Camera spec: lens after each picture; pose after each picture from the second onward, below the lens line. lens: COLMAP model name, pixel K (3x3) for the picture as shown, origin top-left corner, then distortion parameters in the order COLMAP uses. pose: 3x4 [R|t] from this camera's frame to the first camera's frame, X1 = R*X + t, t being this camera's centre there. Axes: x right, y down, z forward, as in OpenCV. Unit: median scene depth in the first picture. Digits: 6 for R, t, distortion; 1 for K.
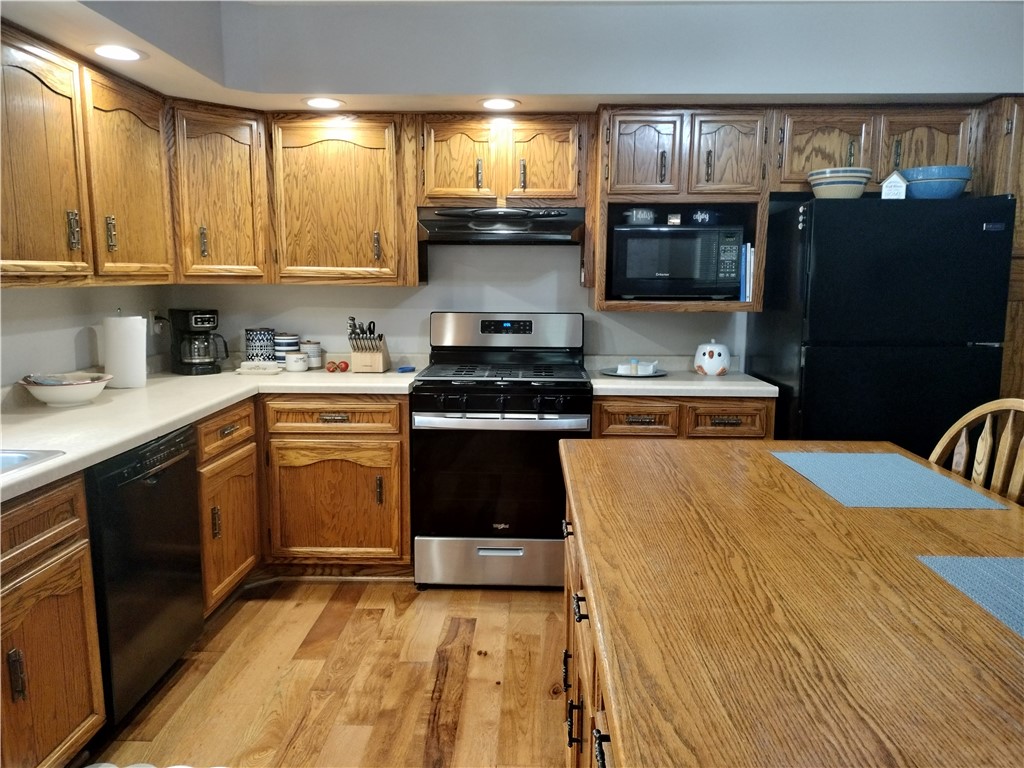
lens RADIAL K [[783.4, 0, 512.0], [0, 783.4, 384.0], [0, 0, 1]] dist [0.106430, -0.125232]
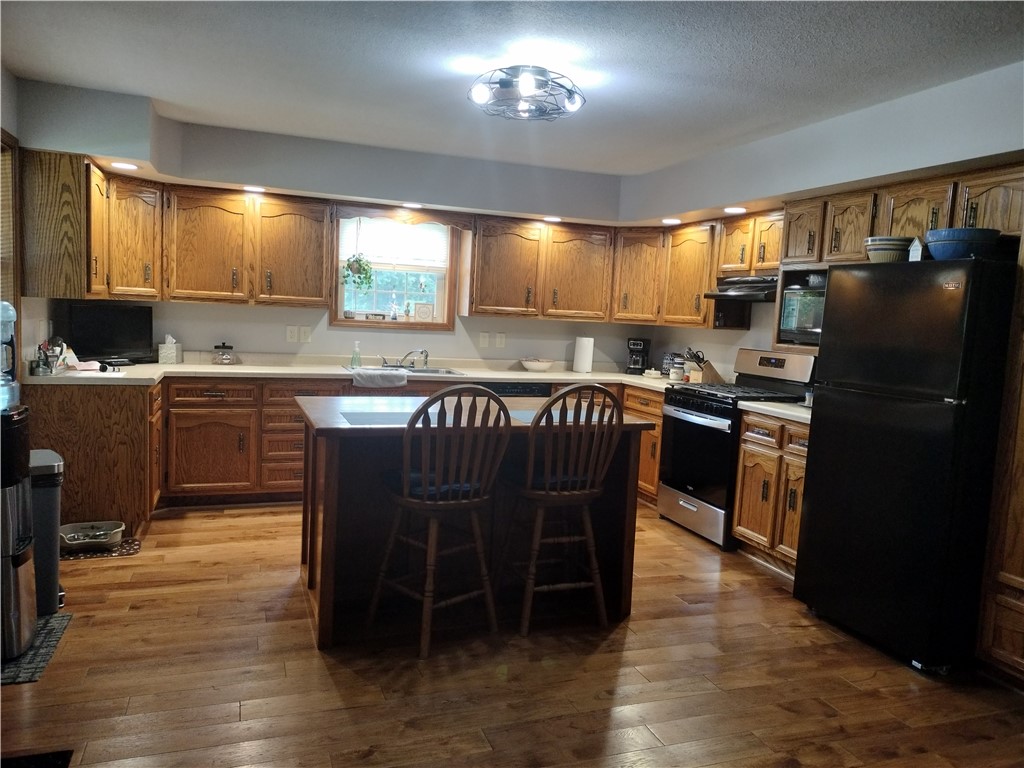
lens RADIAL K [[783.4, 0, 512.0], [0, 783.4, 384.0], [0, 0, 1]] dist [0.106430, -0.125232]
pose [[0.355076, 0.098422, -0.929642, 1.250668], [-0.179995, 0.983033, 0.035326, -0.005010], [0.917346, 0.154788, 0.366767, 0.111121]]
